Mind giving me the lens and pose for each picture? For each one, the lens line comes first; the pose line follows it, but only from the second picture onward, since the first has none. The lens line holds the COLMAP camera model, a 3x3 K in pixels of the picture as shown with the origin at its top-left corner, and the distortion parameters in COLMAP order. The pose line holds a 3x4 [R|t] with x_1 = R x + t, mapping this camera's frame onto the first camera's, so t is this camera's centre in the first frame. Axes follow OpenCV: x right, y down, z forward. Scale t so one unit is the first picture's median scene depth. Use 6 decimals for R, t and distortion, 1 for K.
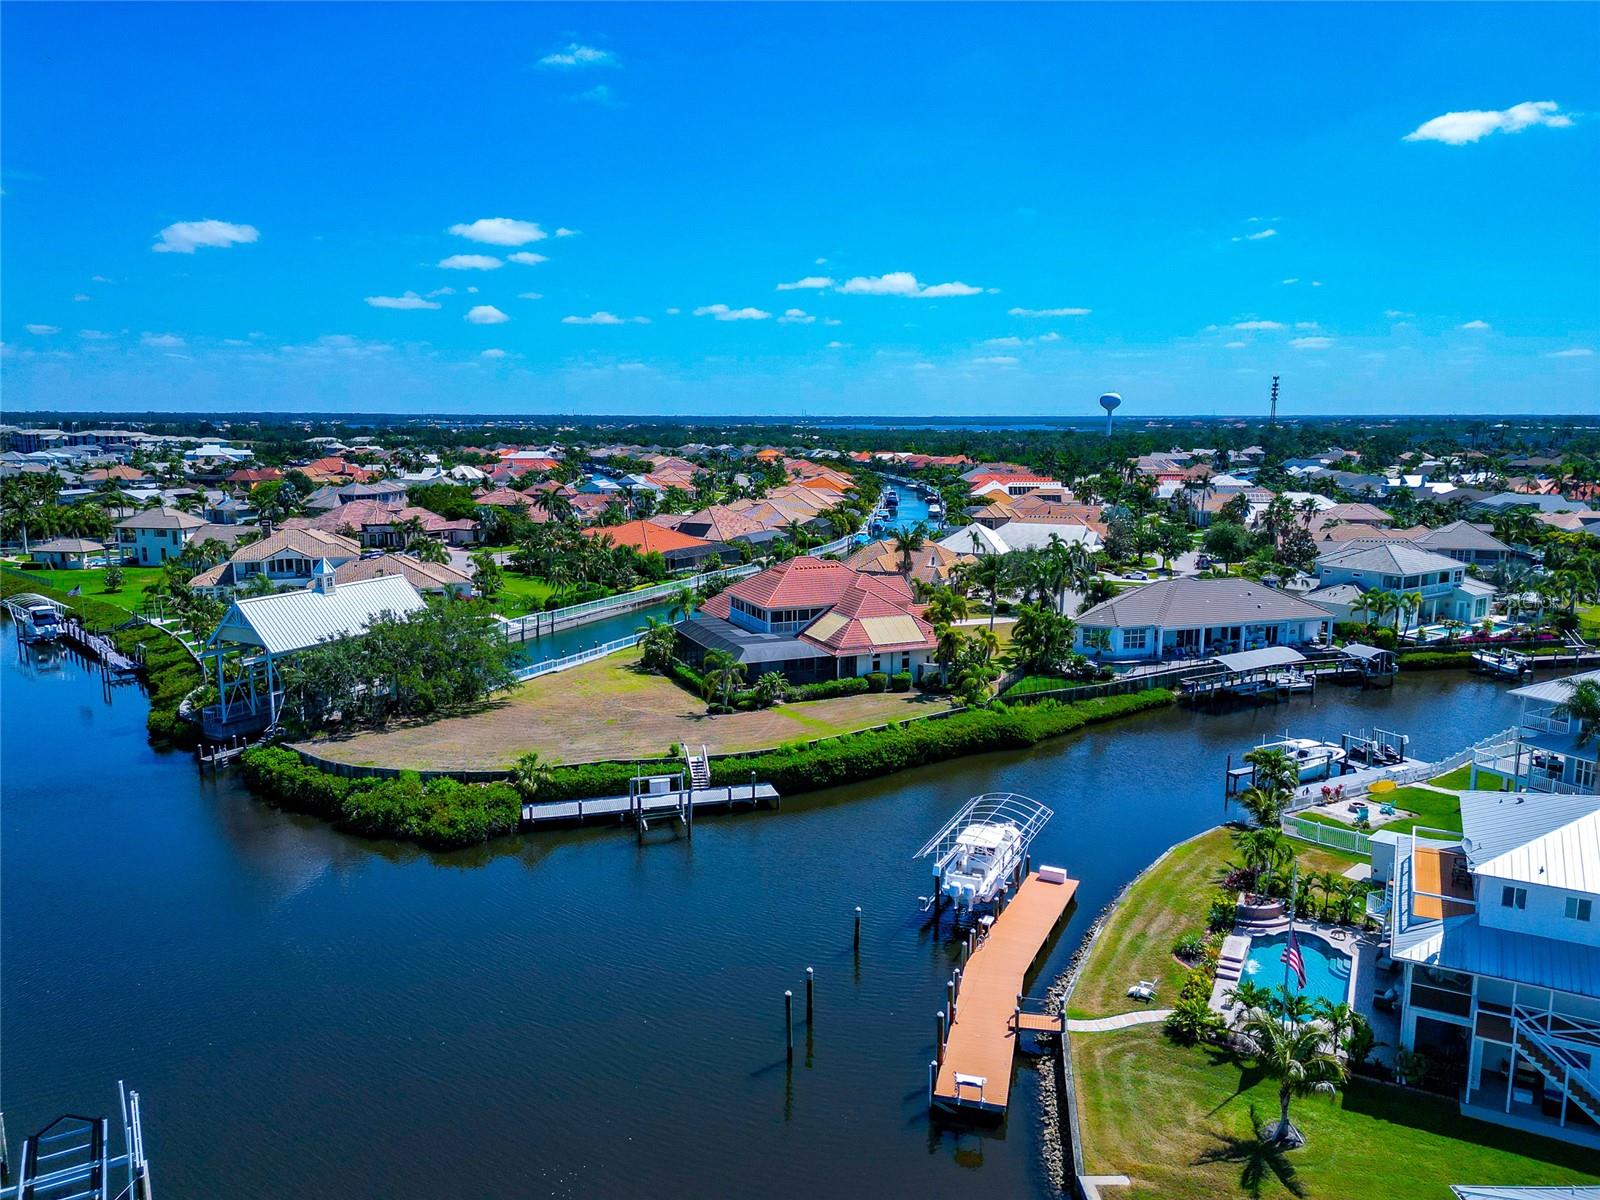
lens RADIAL K [[1113.5, 0, 800.0], [0, 1113.5, 600.0], [0, 0, 1]] dist [0.080197, -0.074839]
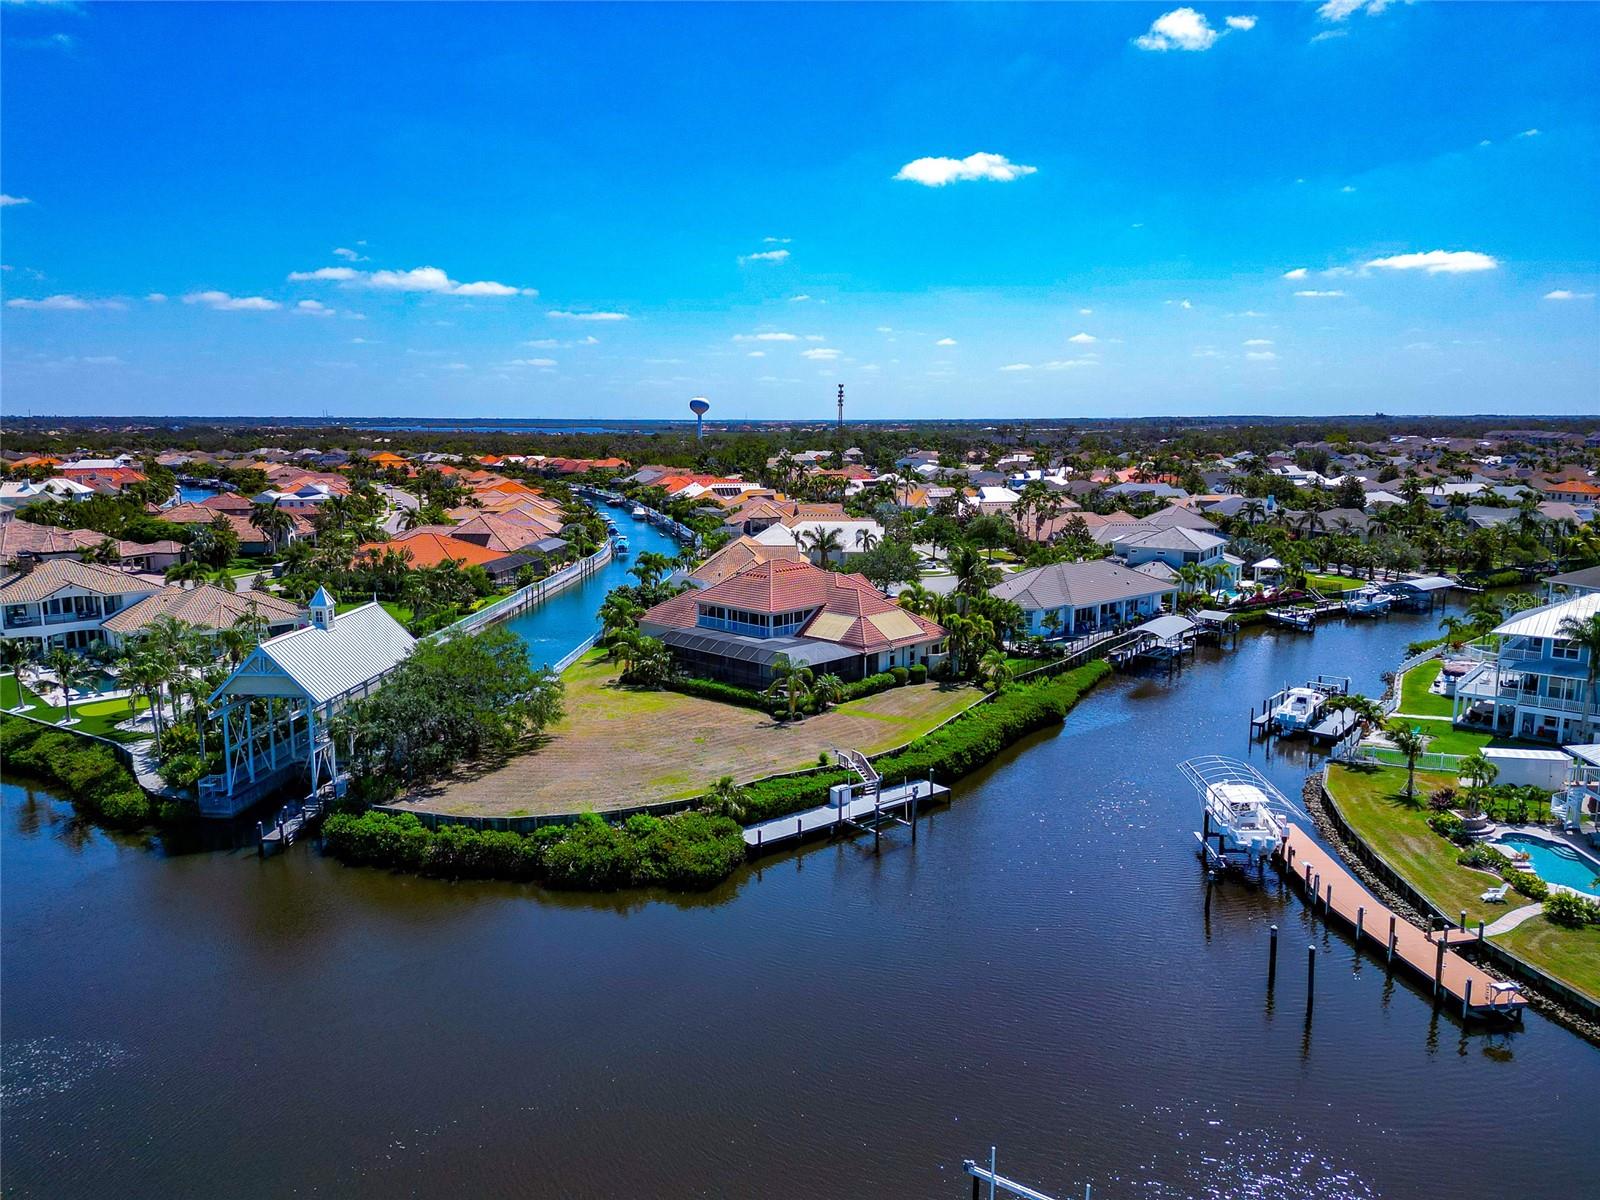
lens RADIAL K [[1114.9, 0, 791.8], [0, 1114.9, 577.7], [0, 0, 1]] dist [0.108960, -0.150876]
pose [[0.924259, -0.056122, 0.377618, -0.430901], [0.064397, 0.997881, -0.009311, -0.014726], [-0.376295, 0.032924, 0.925915, 0.078255]]
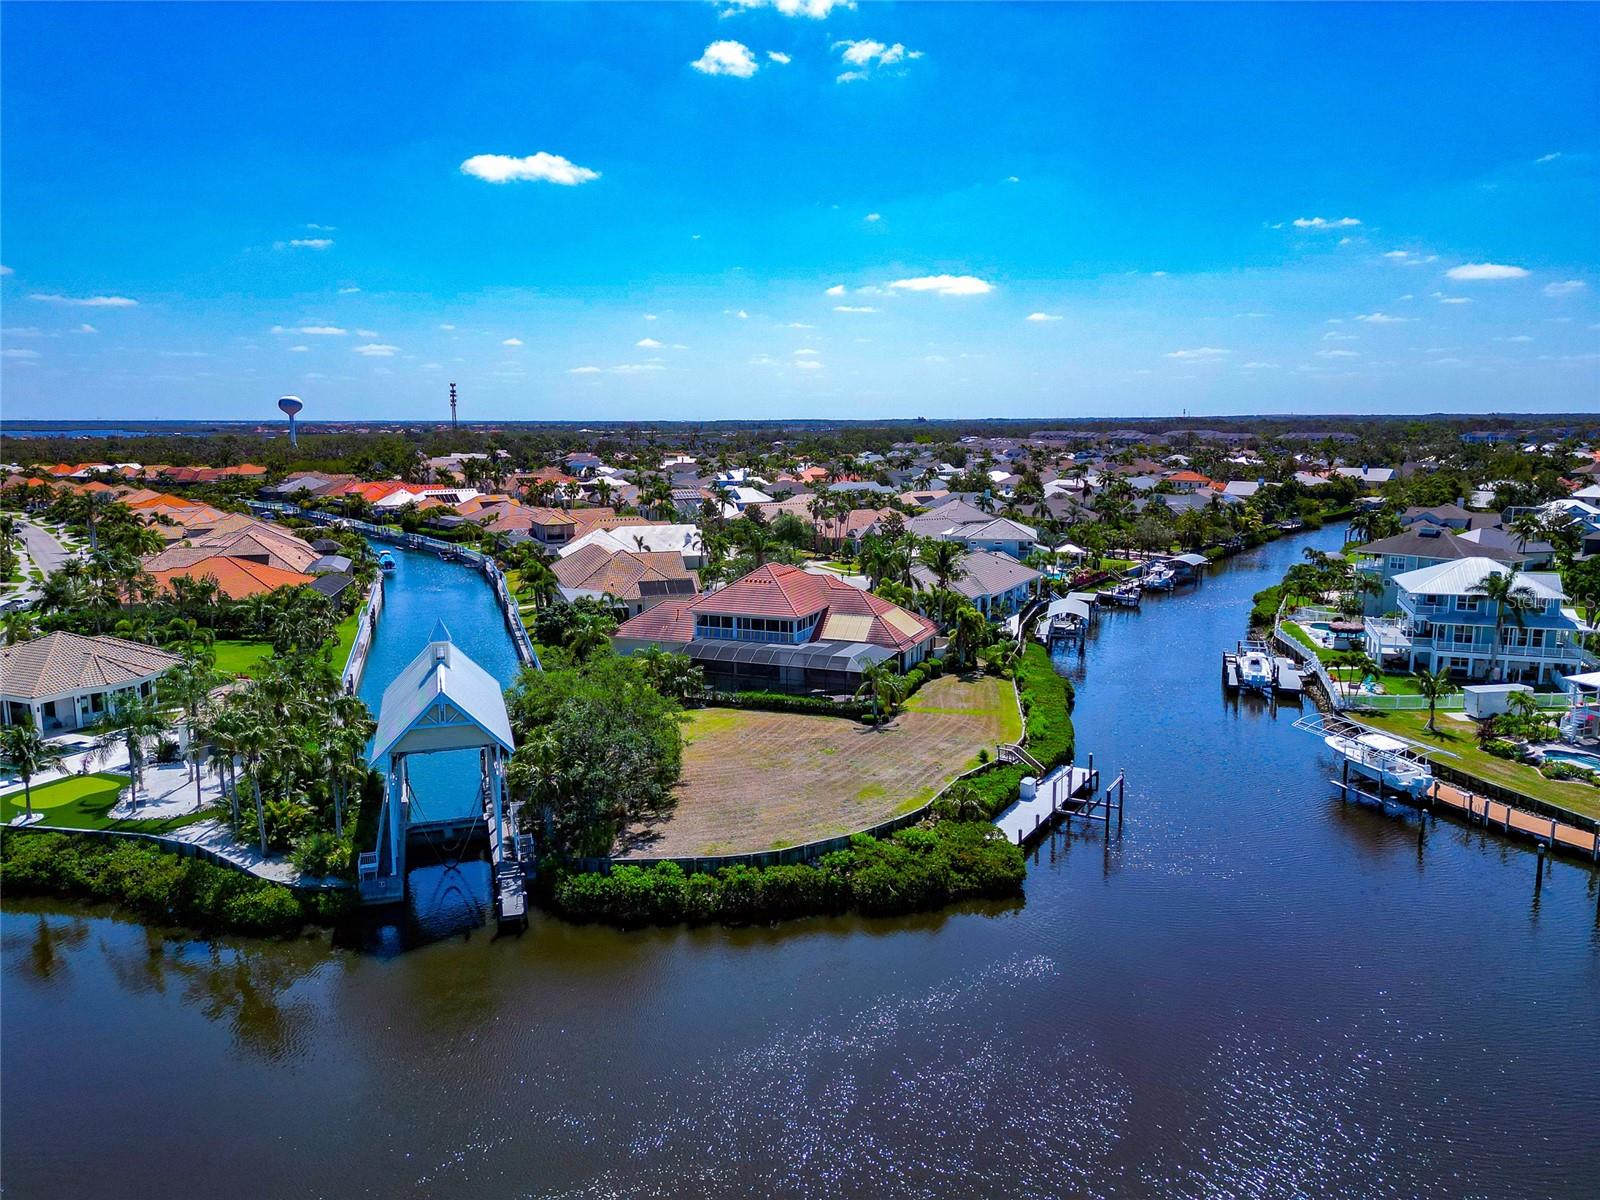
lens RADIAL K [[1124.8, 0, 797.0], [0, 1124.8, 568.3], [0, 0, 1]] dist [0.021644, -0.004254]
pose [[0.717936, -0.094116, 0.689717, -0.778016], [0.116090, 0.993130, 0.014679, -0.055069], [-0.686360, 0.069531, 0.723930, 0.323703]]
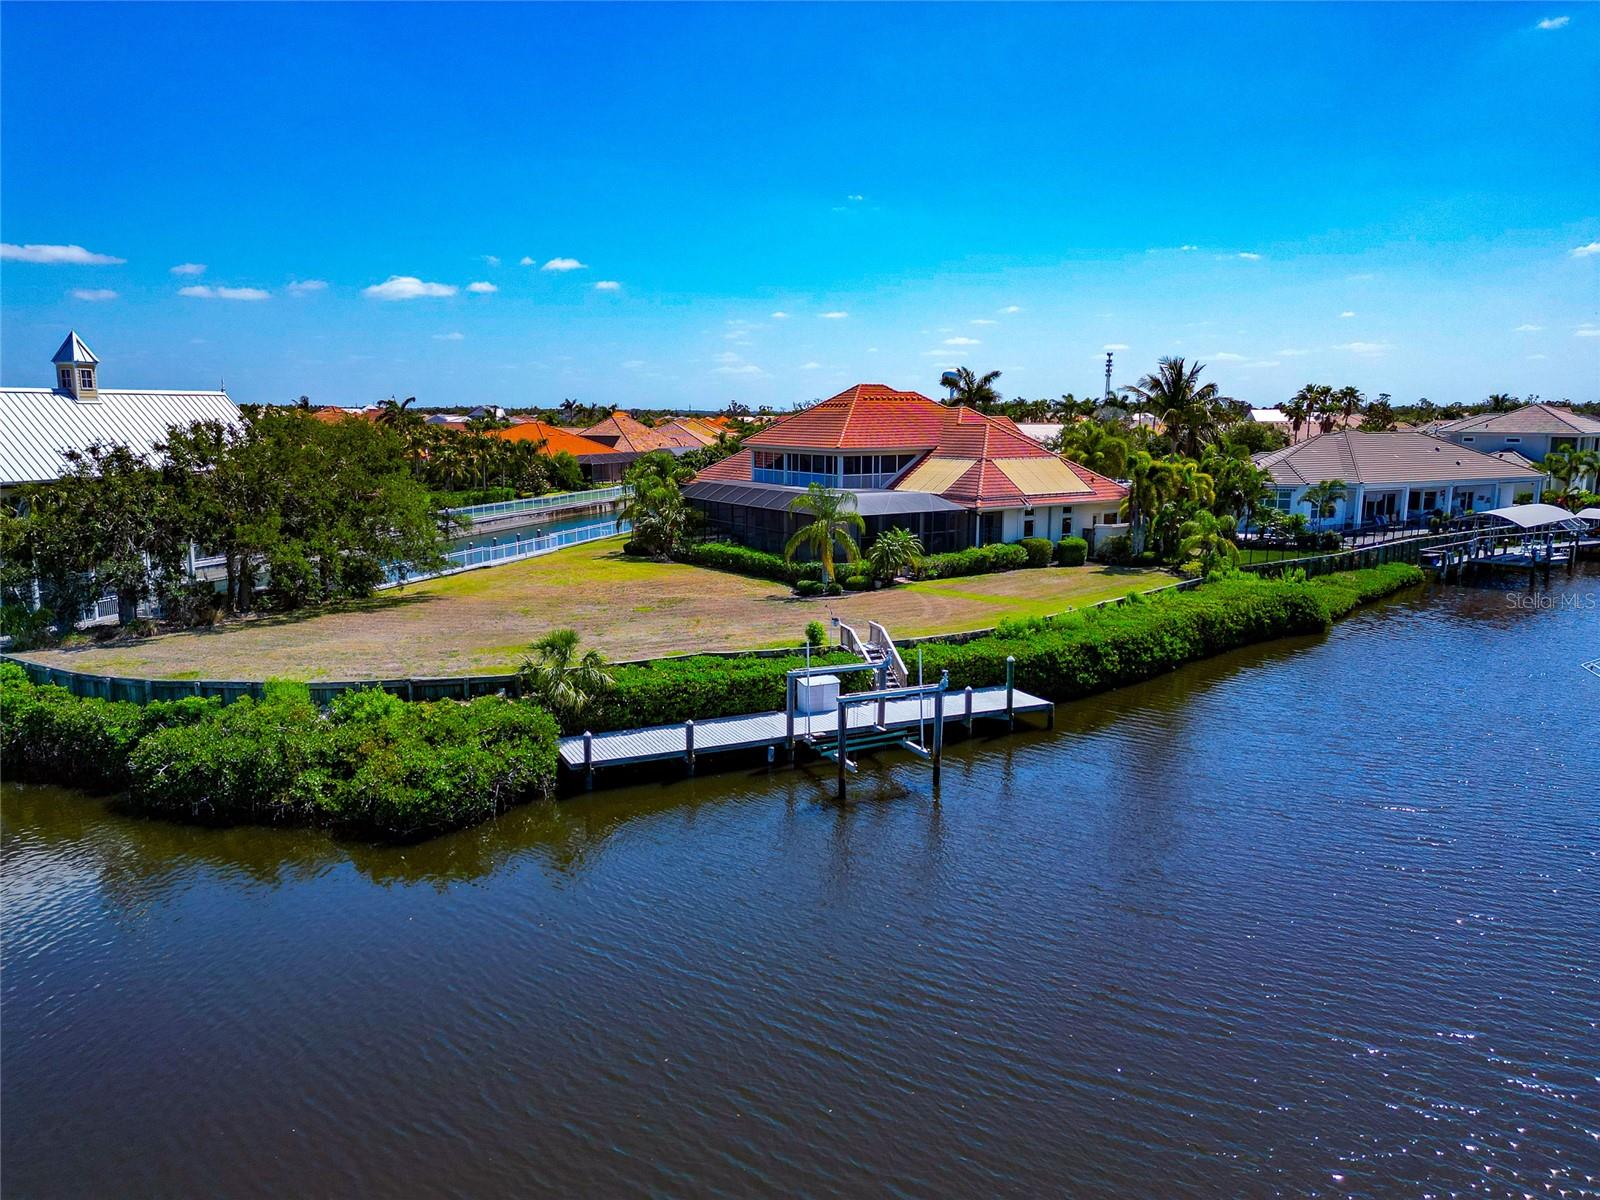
lens RADIAL K [[1113.5, 0, 800.0], [0, 1113.5, 600.0], [0, 0, 1]] dist [0.080197, -0.074839]
pose [[0.987032, -0.026152, 0.158380, -0.172841], [0.025529, 0.999656, 0.005970, 0.099110], [-0.158482, -0.001849, 0.987360, 0.417122]]
